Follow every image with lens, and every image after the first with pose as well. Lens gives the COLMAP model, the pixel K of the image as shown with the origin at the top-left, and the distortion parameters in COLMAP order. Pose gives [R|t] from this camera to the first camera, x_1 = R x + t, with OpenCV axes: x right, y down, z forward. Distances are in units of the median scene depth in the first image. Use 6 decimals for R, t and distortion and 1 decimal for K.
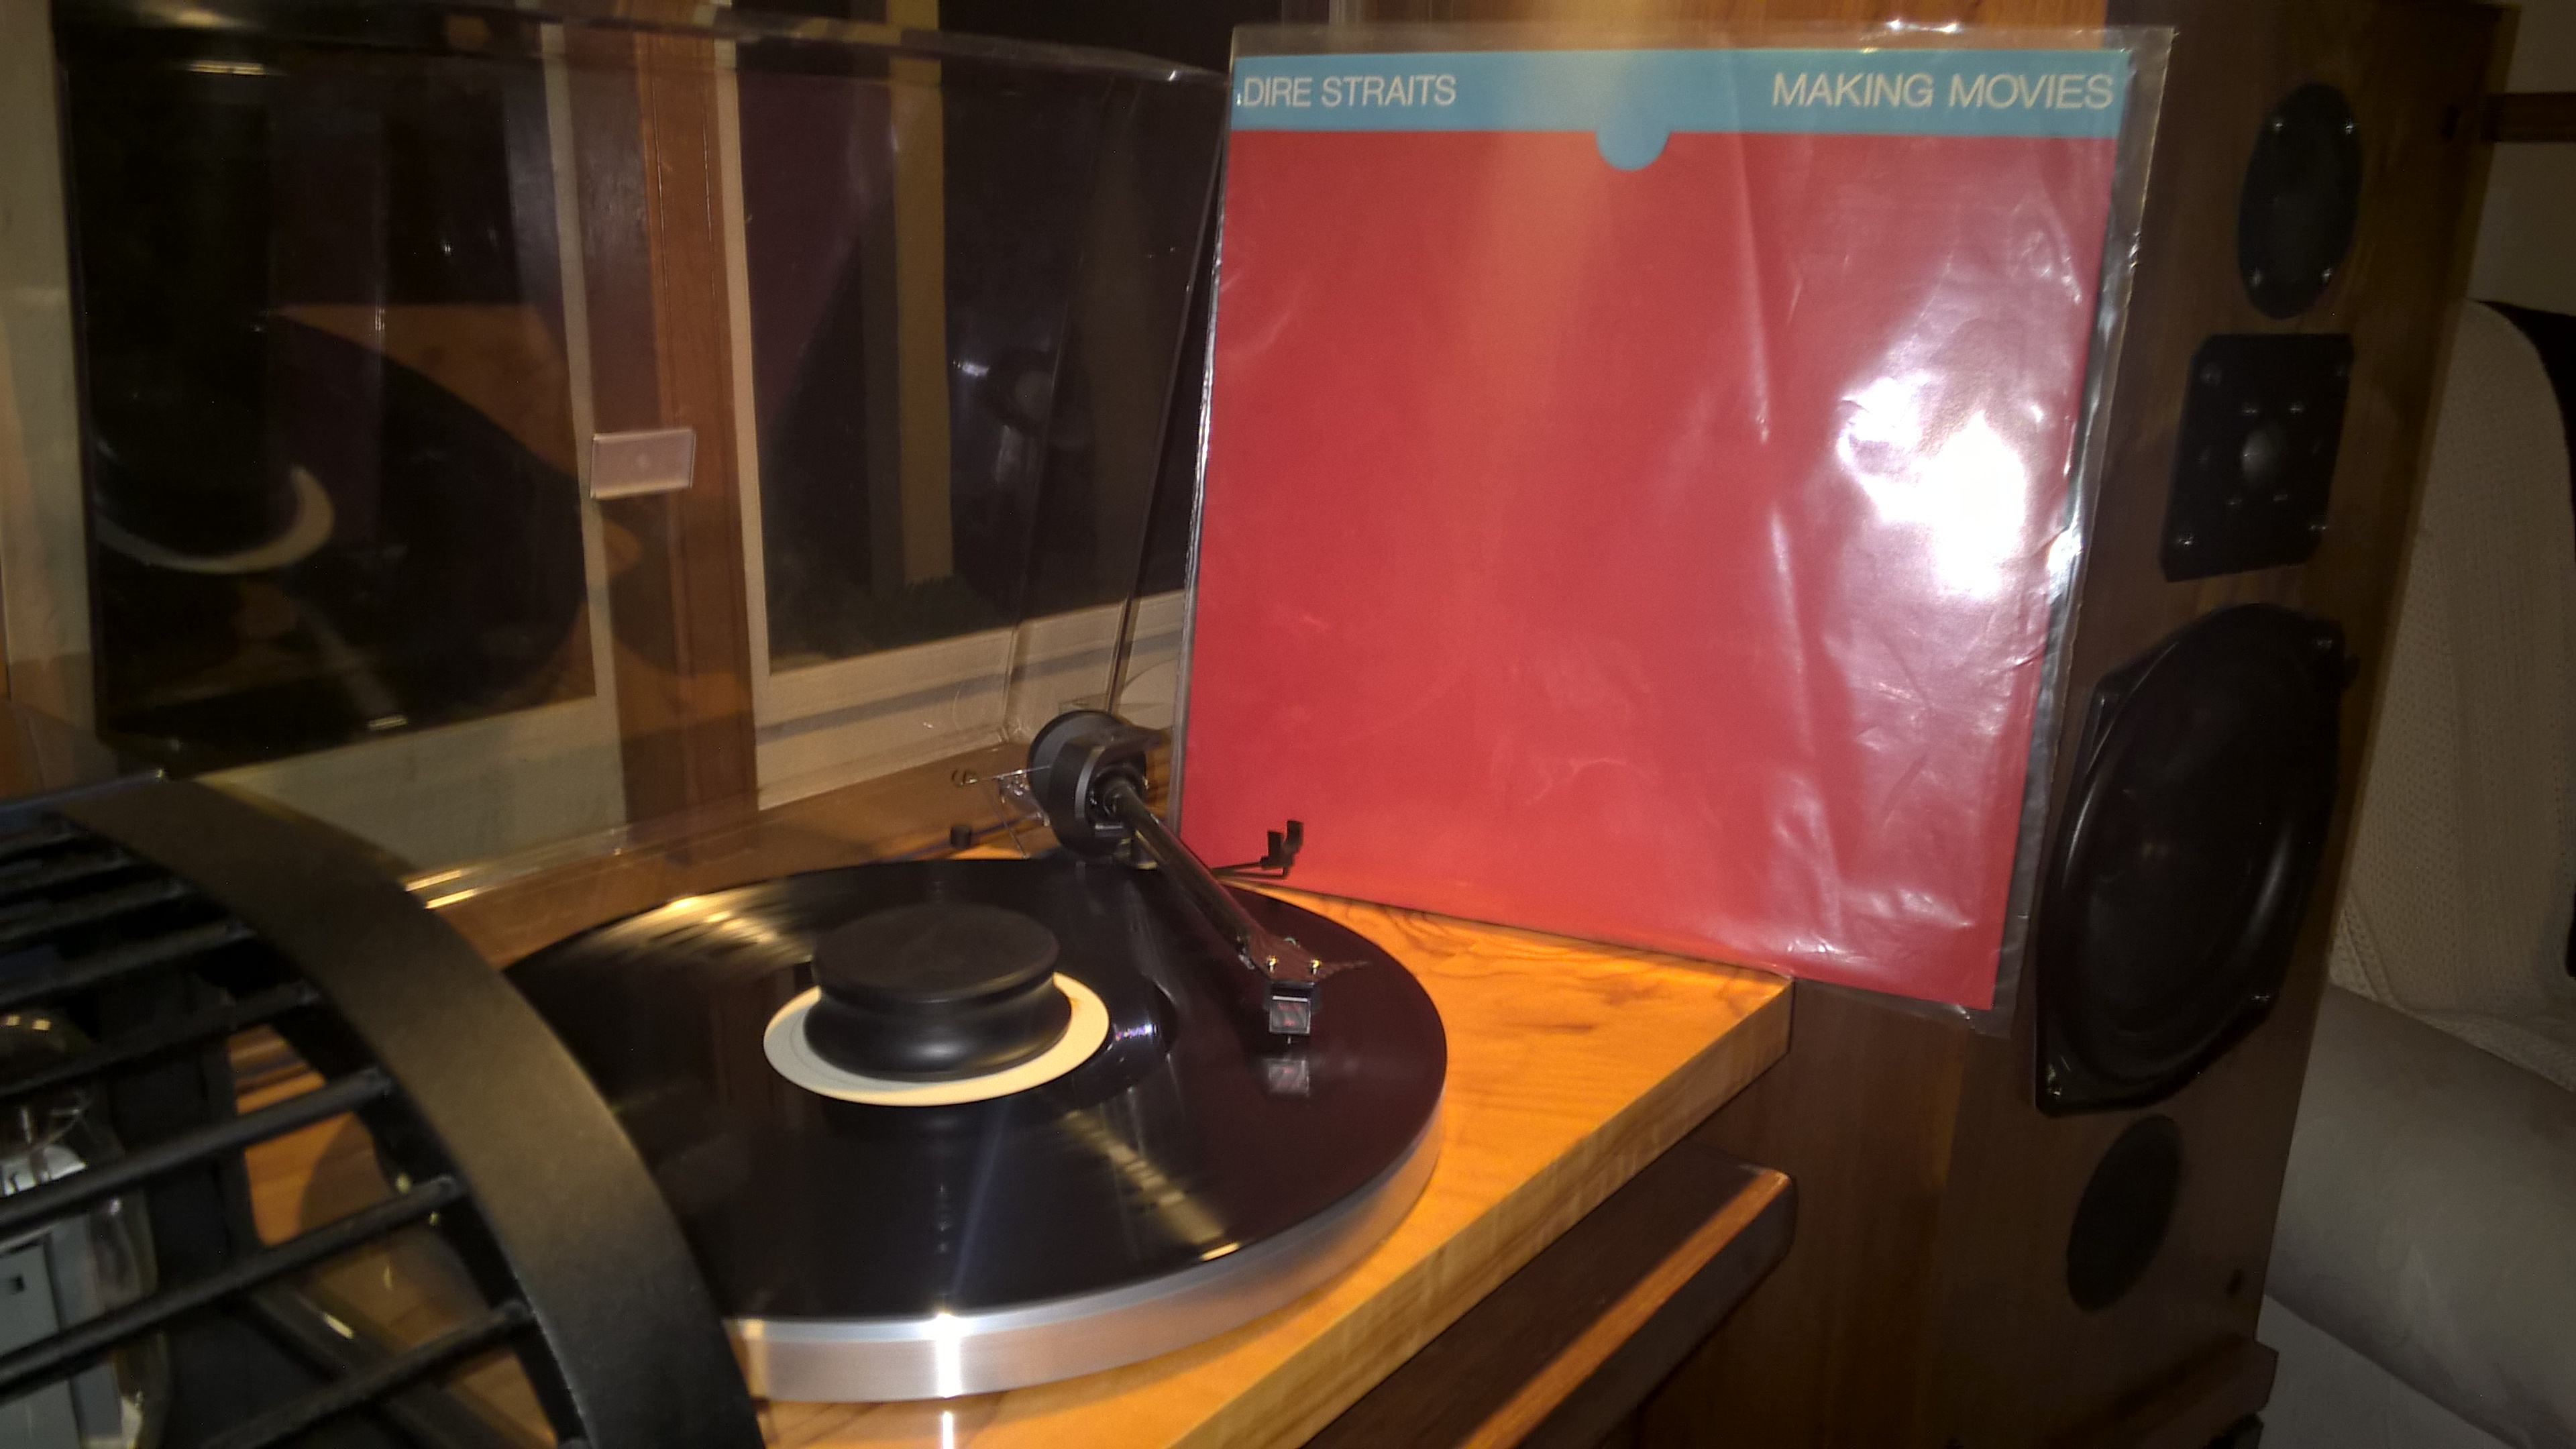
lens RADIAL K [[1932.2, 0, 1288.0], [0, 1932.2, 724.5], [0, 0, 1]] dist [0.035260, -0.002215]
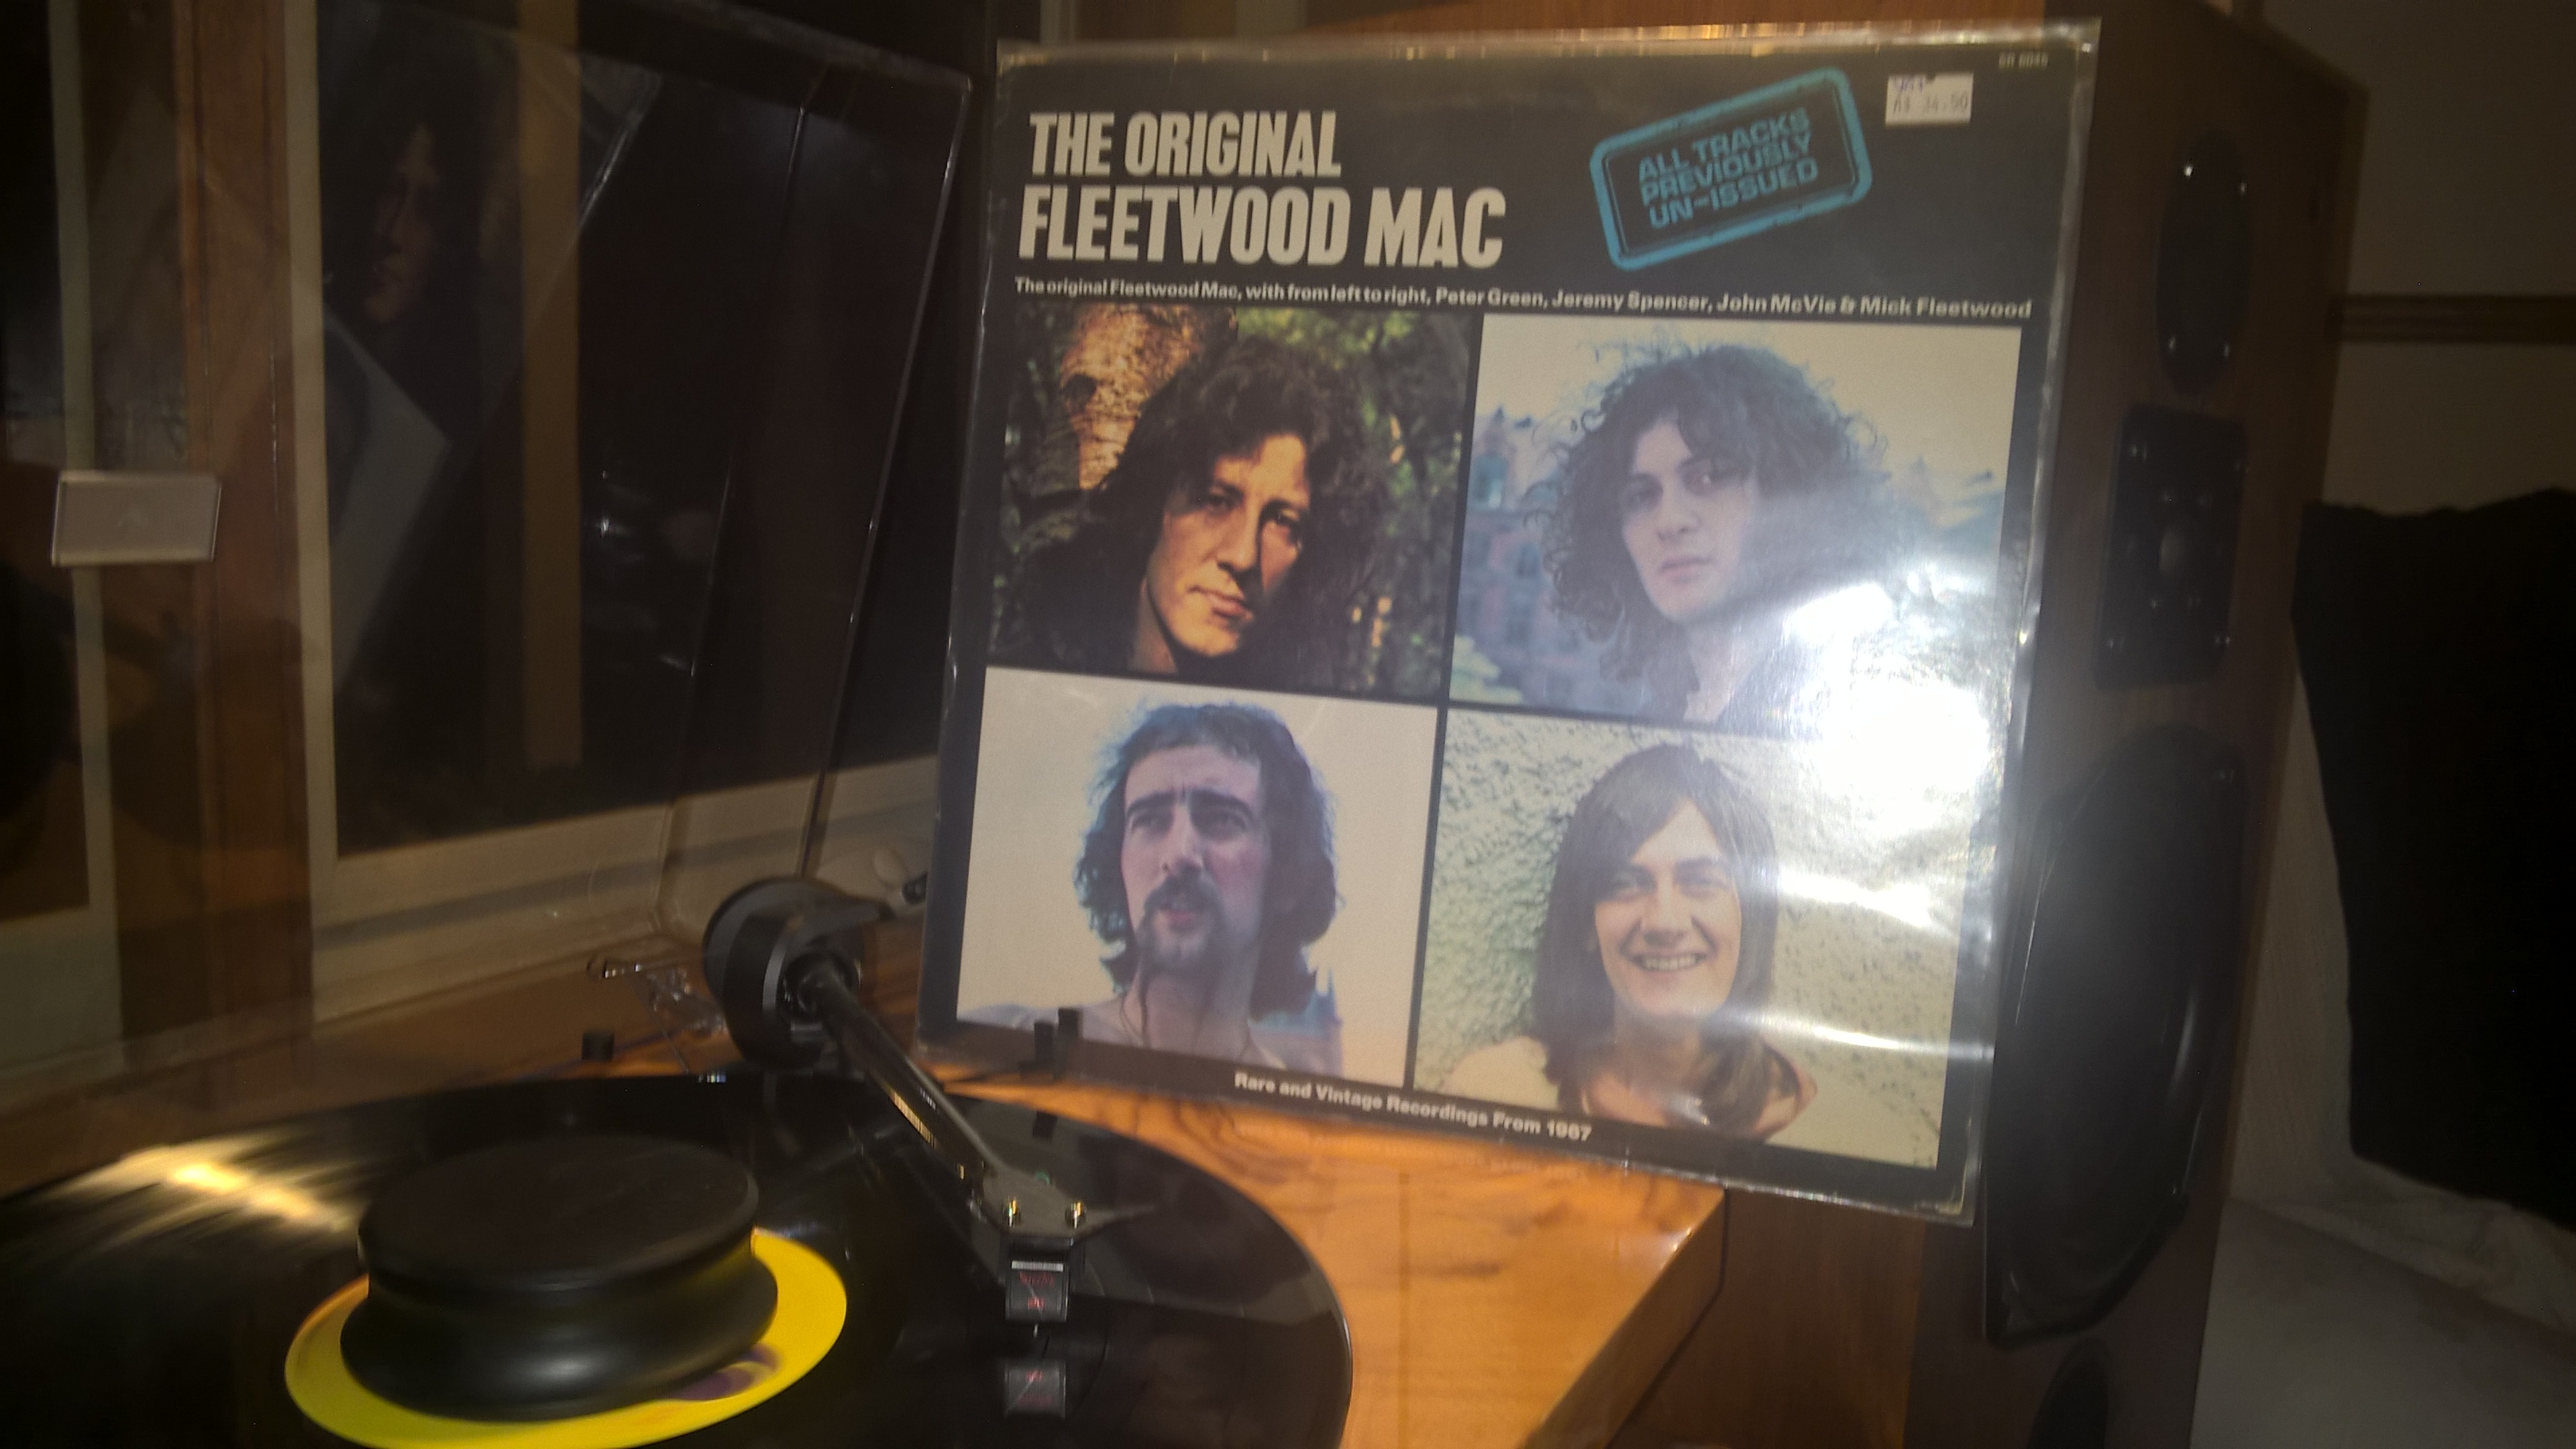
lens RADIAL K [[1932.2, 0, 1288.0], [0, 1932.2, 724.5], [0, 0, 1]] dist [0.035260, -0.002215]
pose [[0.984119, -0.004800, 0.177443, -0.041668], [0.026102, 0.992681, -0.117913, 0.028819], [-0.175578, 0.120672, 0.977042, 0.218016]]
